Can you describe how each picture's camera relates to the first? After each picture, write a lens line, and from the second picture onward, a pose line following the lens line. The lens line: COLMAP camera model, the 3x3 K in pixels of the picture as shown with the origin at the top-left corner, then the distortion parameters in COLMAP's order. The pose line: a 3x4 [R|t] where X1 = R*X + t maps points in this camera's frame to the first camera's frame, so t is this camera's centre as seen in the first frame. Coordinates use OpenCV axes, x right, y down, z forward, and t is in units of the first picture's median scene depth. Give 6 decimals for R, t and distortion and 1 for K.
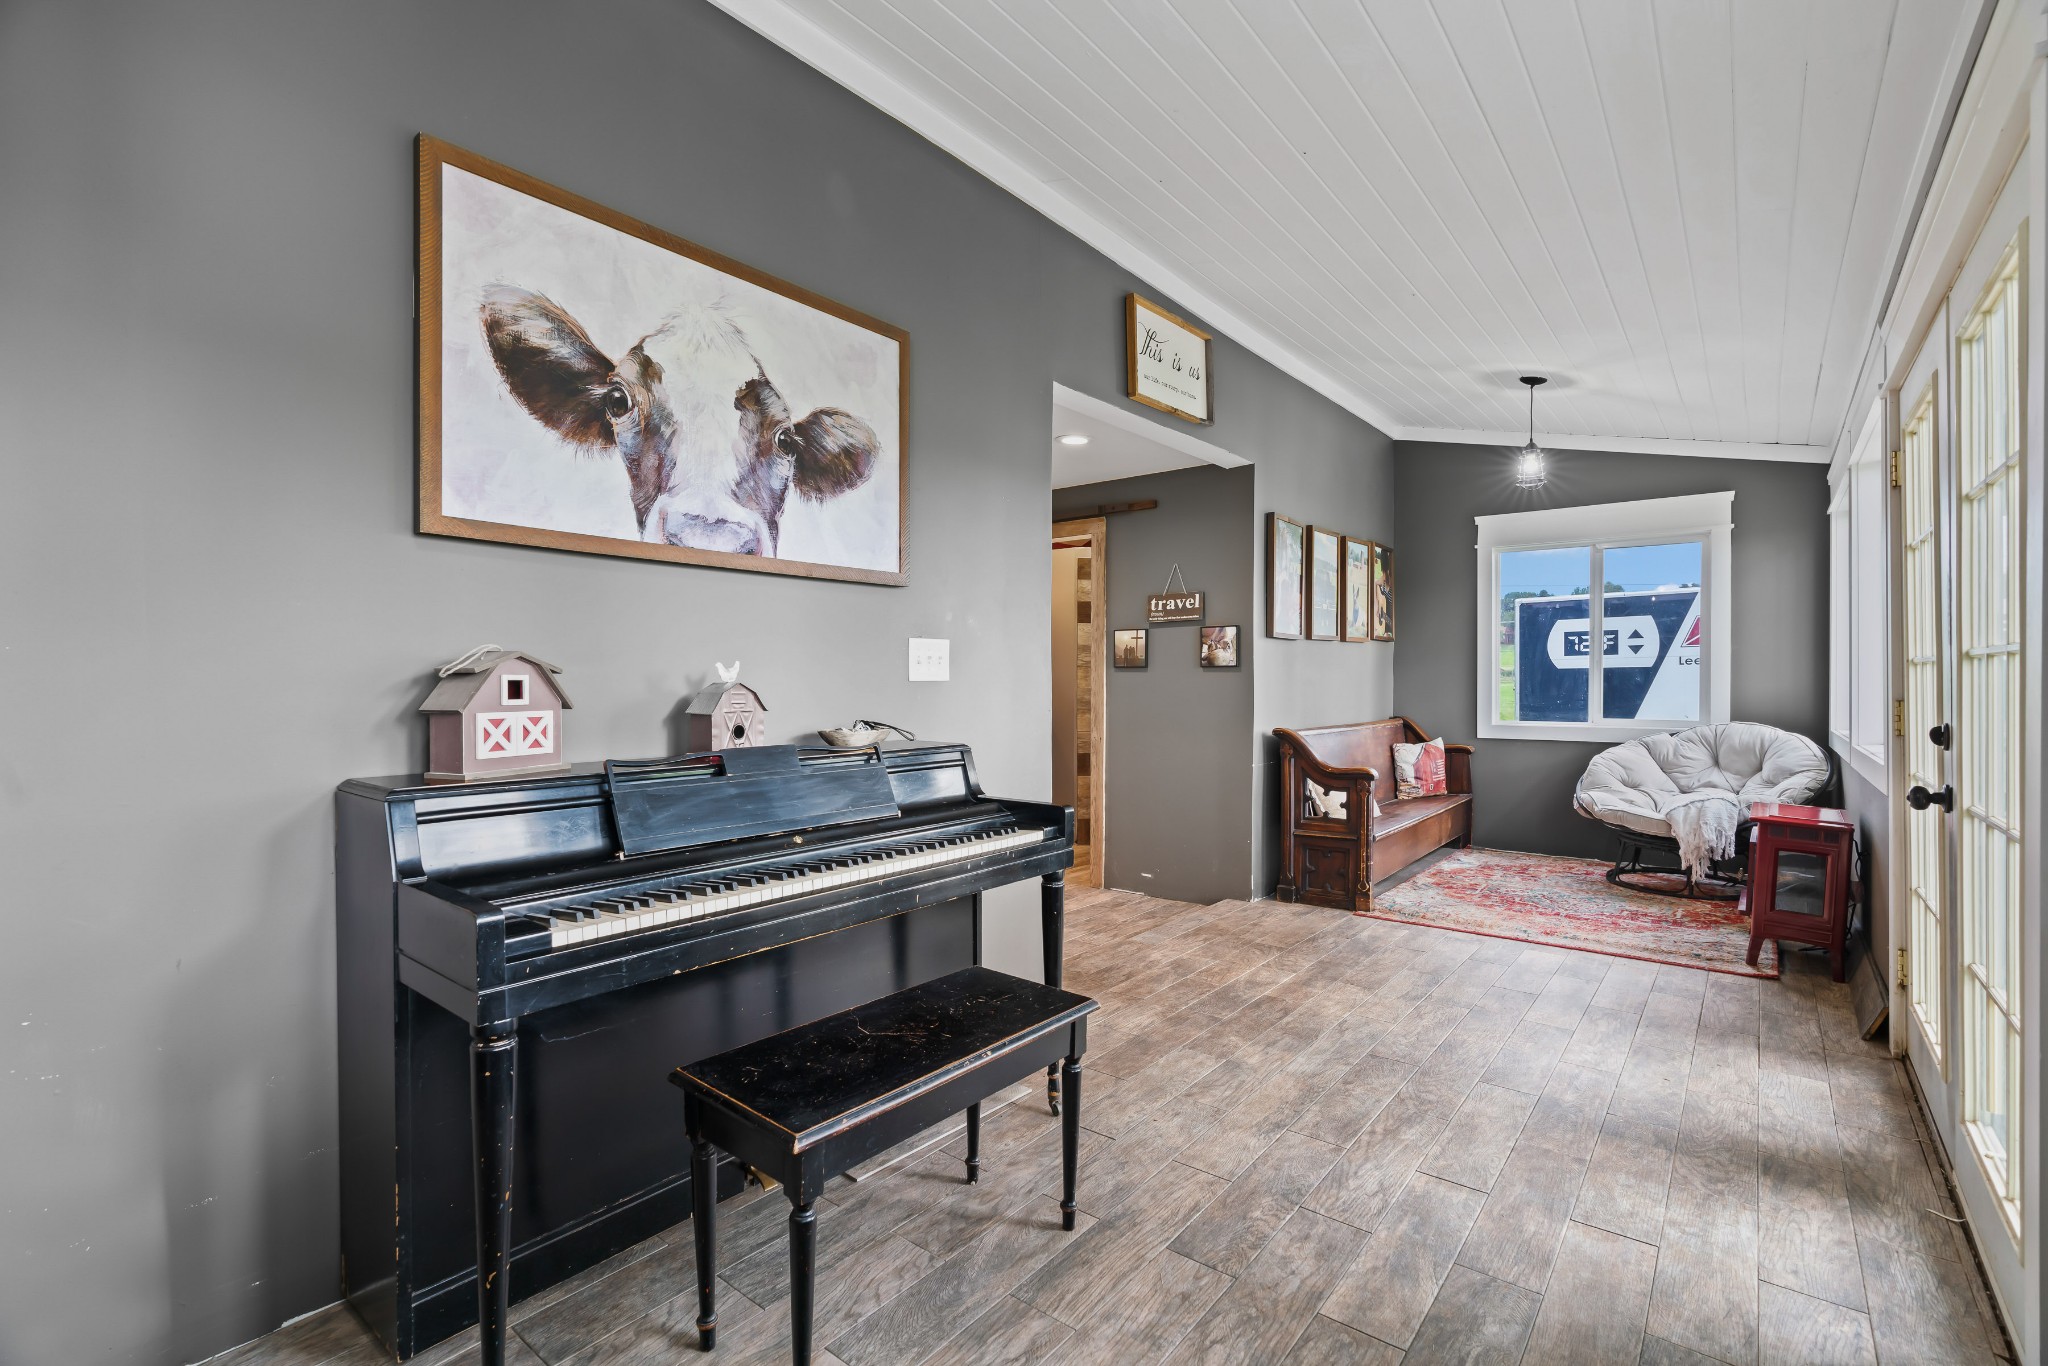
lens RADIAL K [[925.5, 0, 1018.1], [0, 925.5, 691.4], [0, 0, 1]] dist [-0.013934, 0.006013]
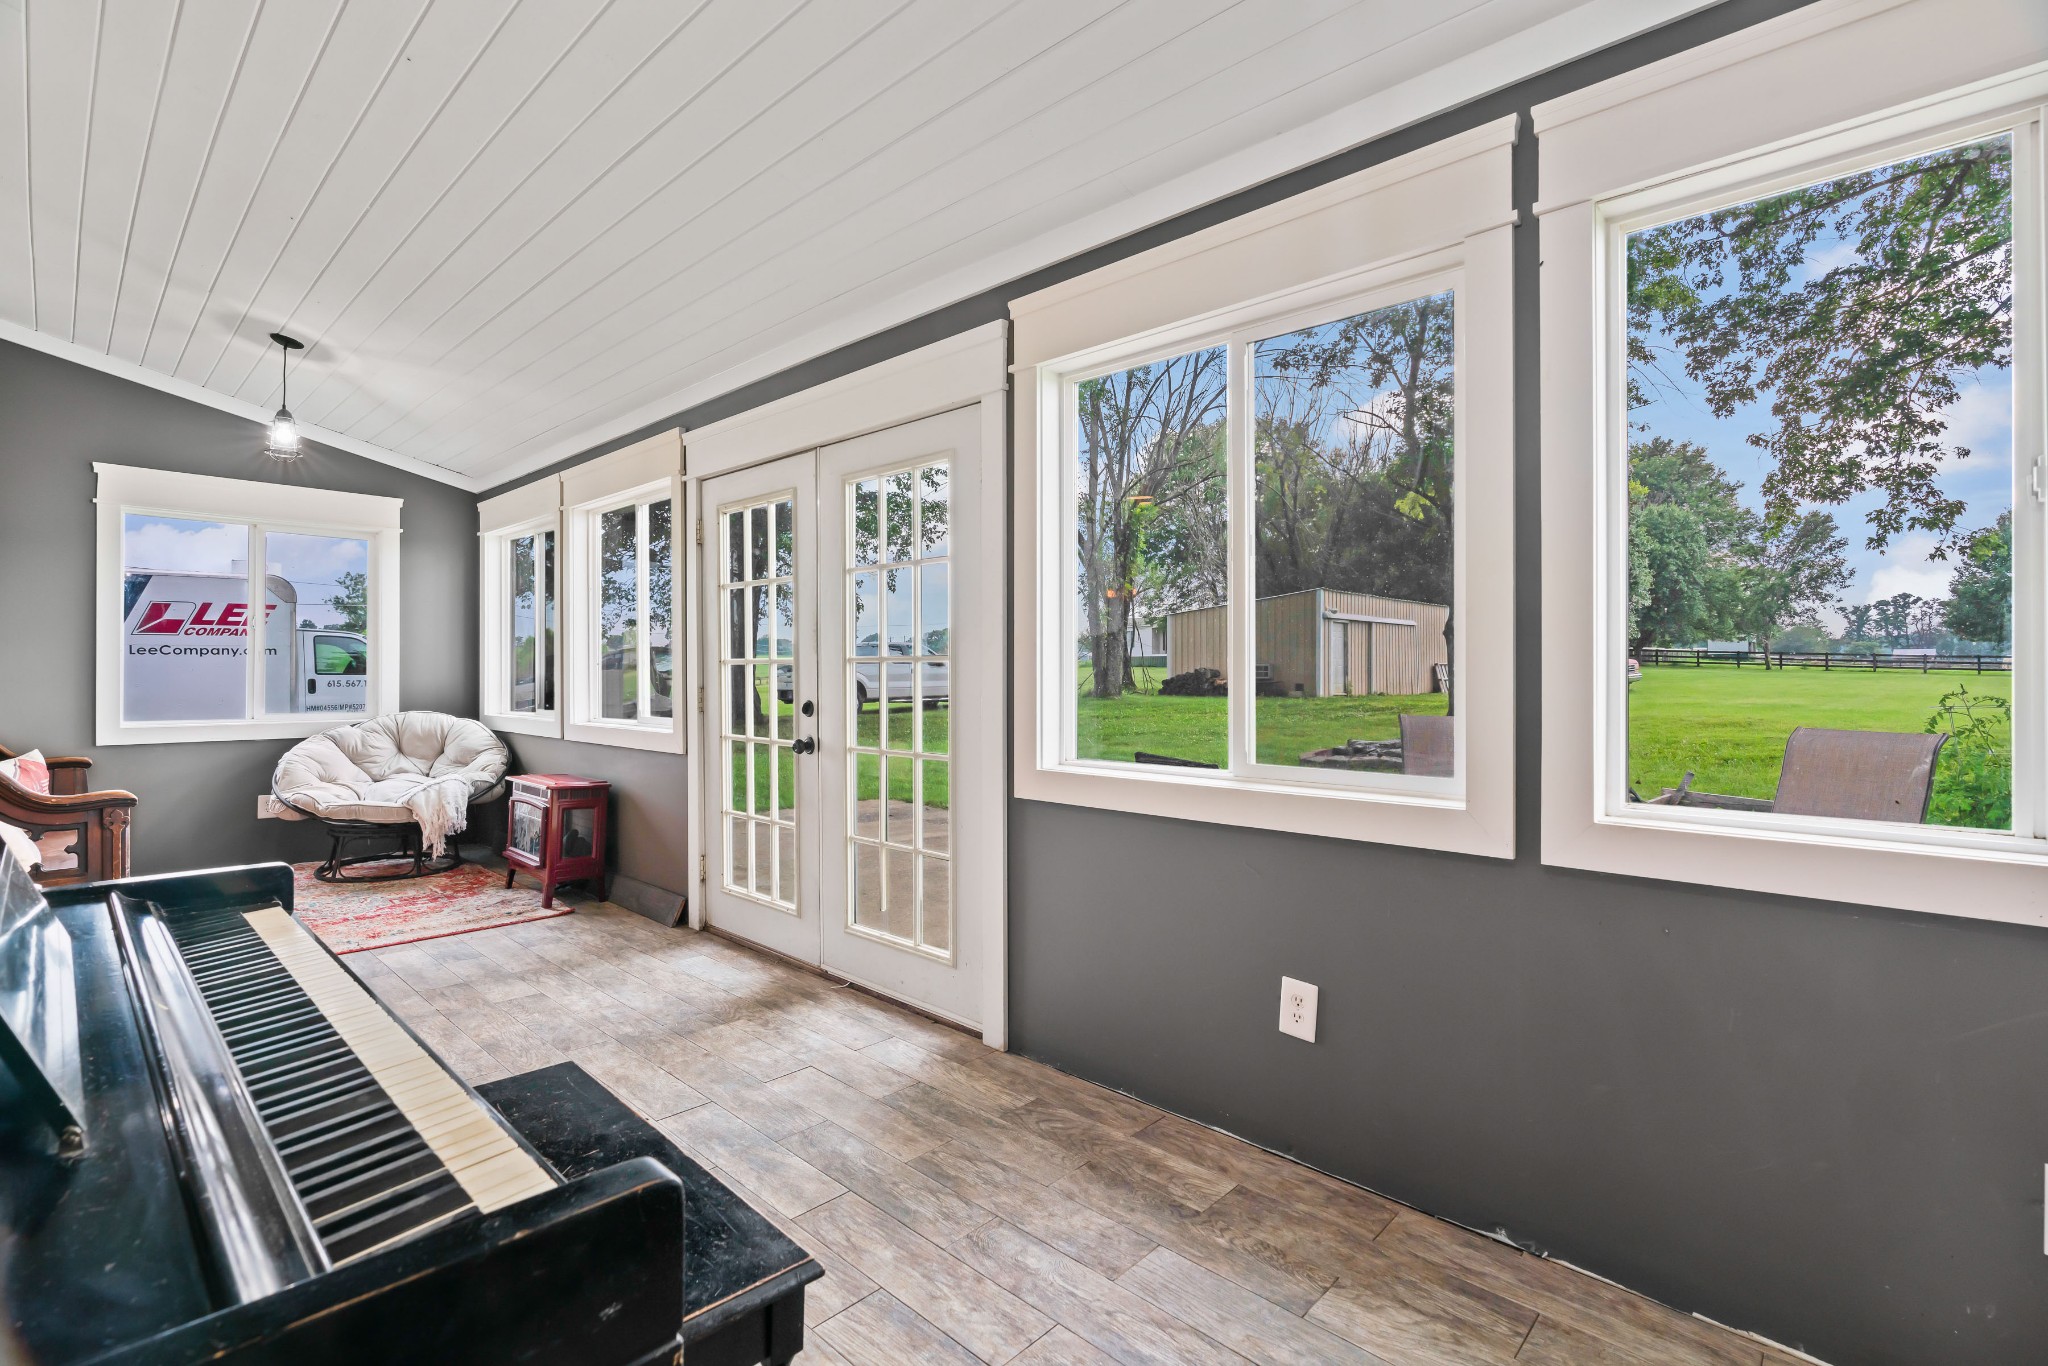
lens RADIAL K [[925.5, 0, 1016.1], [0, 925.5, 675.7], [0, 0, 1]] dist [-0.013934, 0.006013]
pose [[0.082452, 0.001229, 0.996594, -0.515536], [0.007773, 0.999968, -0.001877, -0.003576], [-0.996565, 0.007901, 0.082439, 0.392519]]
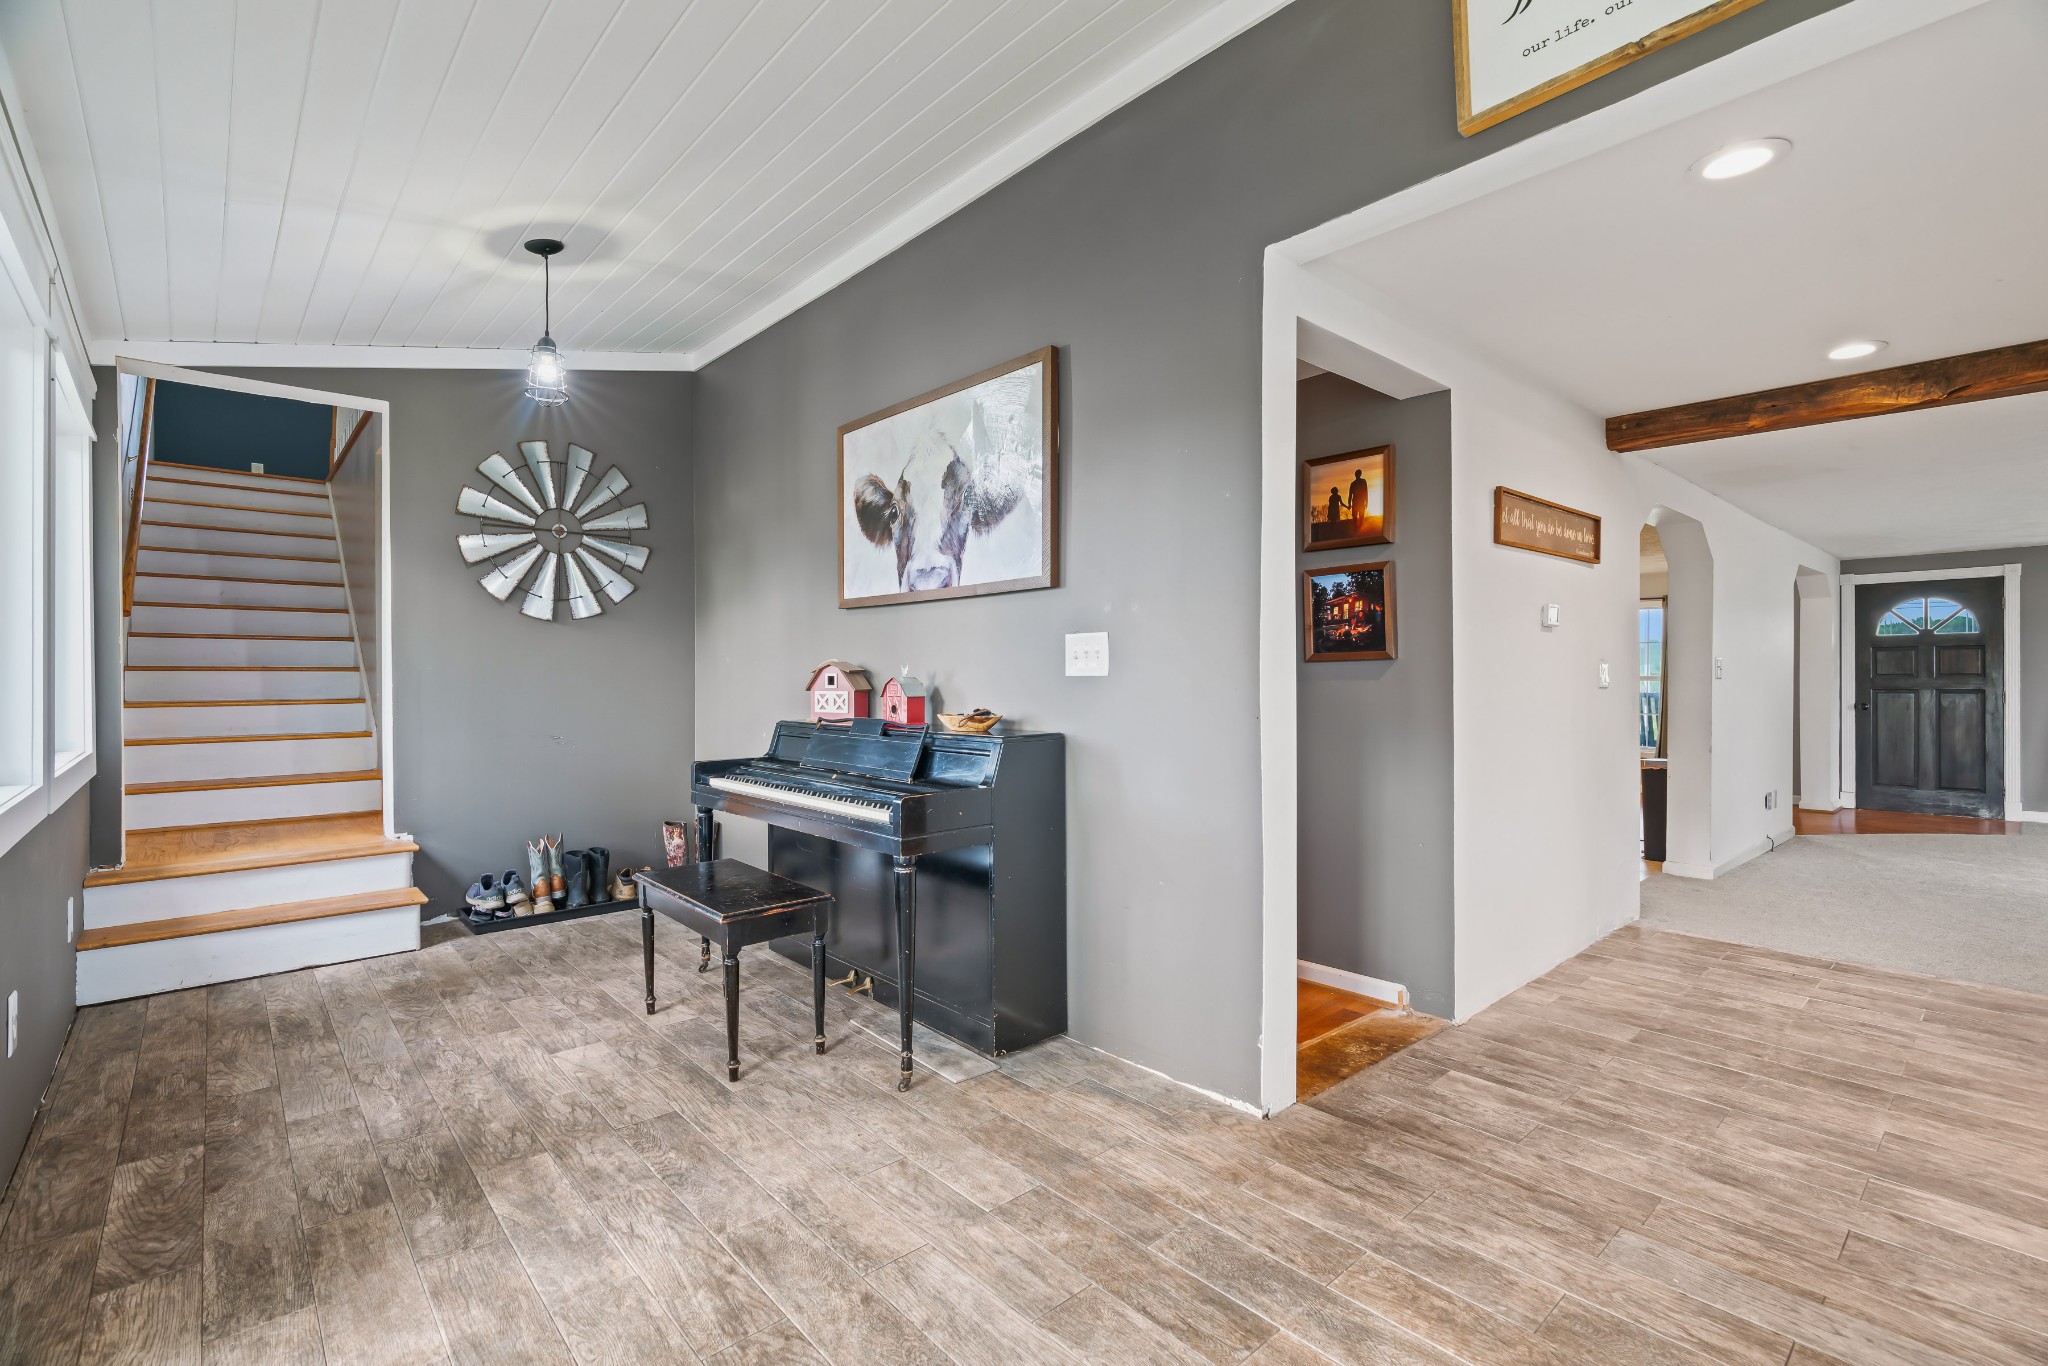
lens RADIAL K [[925.5, 0, 1031.0], [0, 925.5, 672.9], [0, 0, 1]] dist [-0.013934, 0.006013]
pose [[-0.161996, 0.000433, -0.986791, 0.975706], [-0.007103, 0.999973, 0.001605, -0.017262], [0.986766, 0.007269, -0.161989, 1.214220]]
